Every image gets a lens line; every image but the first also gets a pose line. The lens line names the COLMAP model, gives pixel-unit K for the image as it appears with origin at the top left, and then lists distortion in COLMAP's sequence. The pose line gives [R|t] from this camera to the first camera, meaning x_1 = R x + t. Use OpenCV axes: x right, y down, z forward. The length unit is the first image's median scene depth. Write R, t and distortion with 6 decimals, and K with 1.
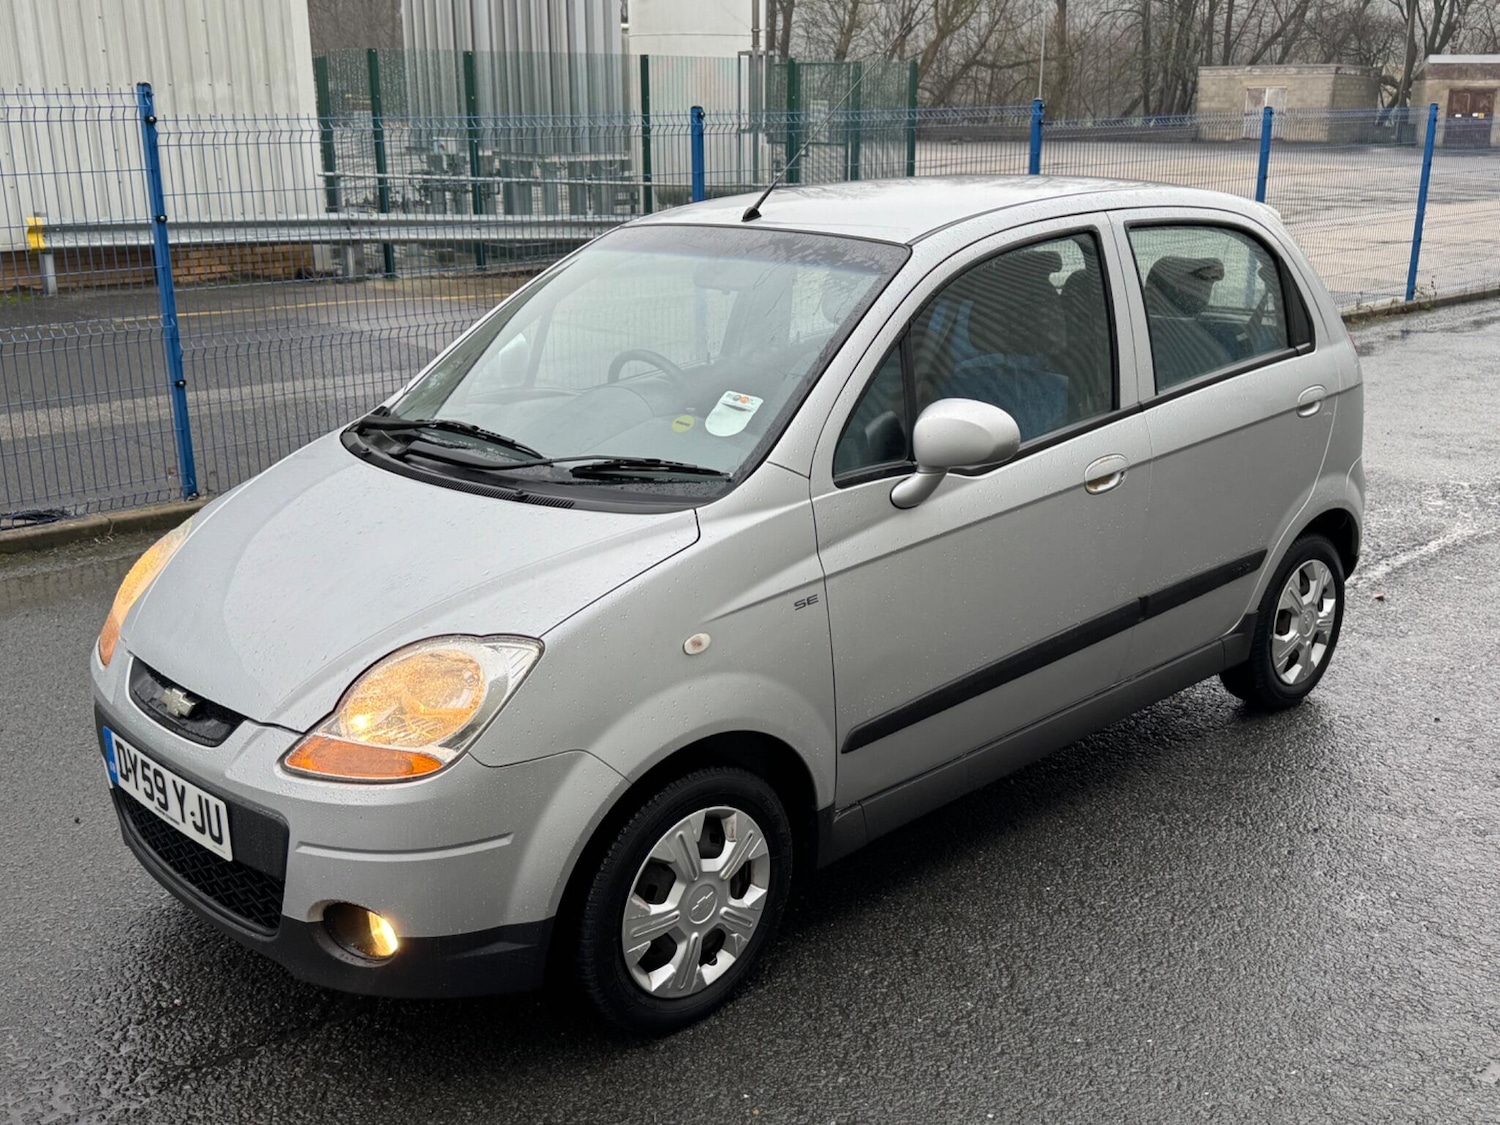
lens RADIAL K [[1501.1, 0, 757.0], [0, 1501.1, 554.8], [0, 0, 1]] dist [0.078475, 0.000000]
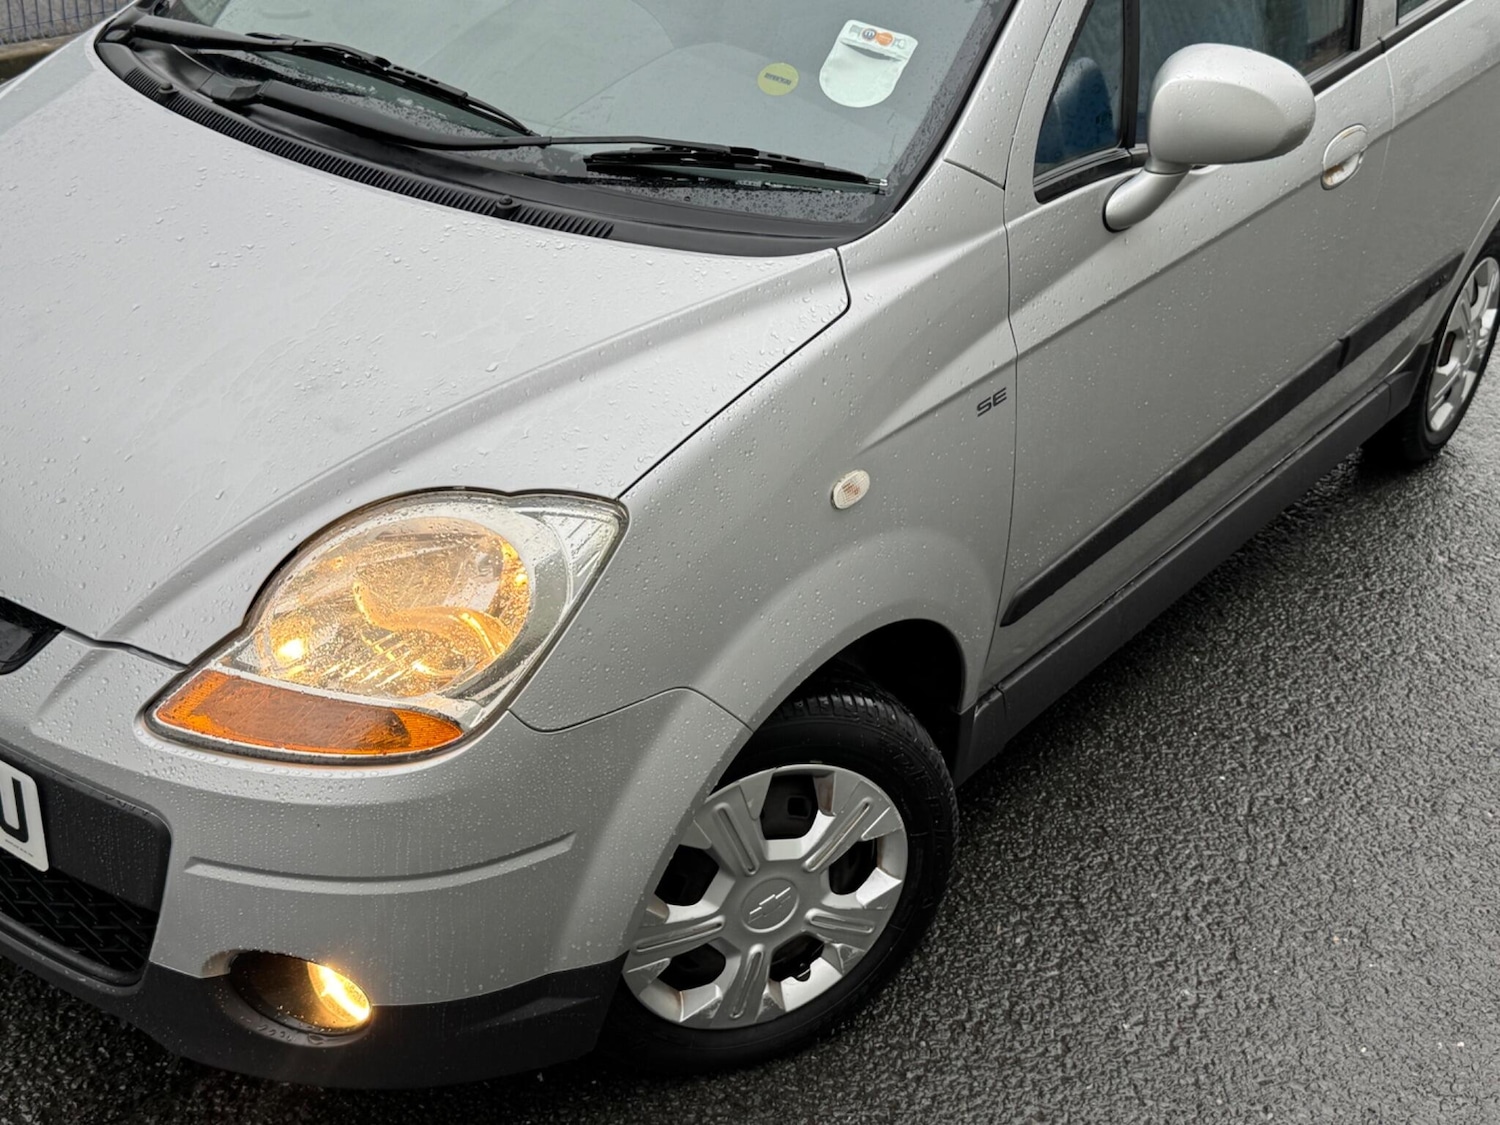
lens RADIAL K [[1855.5, 0, 740.4], [0, 1855.5, 554.0], [0, 0, 1]] dist [0.079823, 0.000000]
pose [[0.985726, -0.007651, 0.168184, -0.193105], [-0.030403, 0.974453, 0.222523, -0.071677], [-0.165590, -0.224460, 0.960311, 0.288817]]
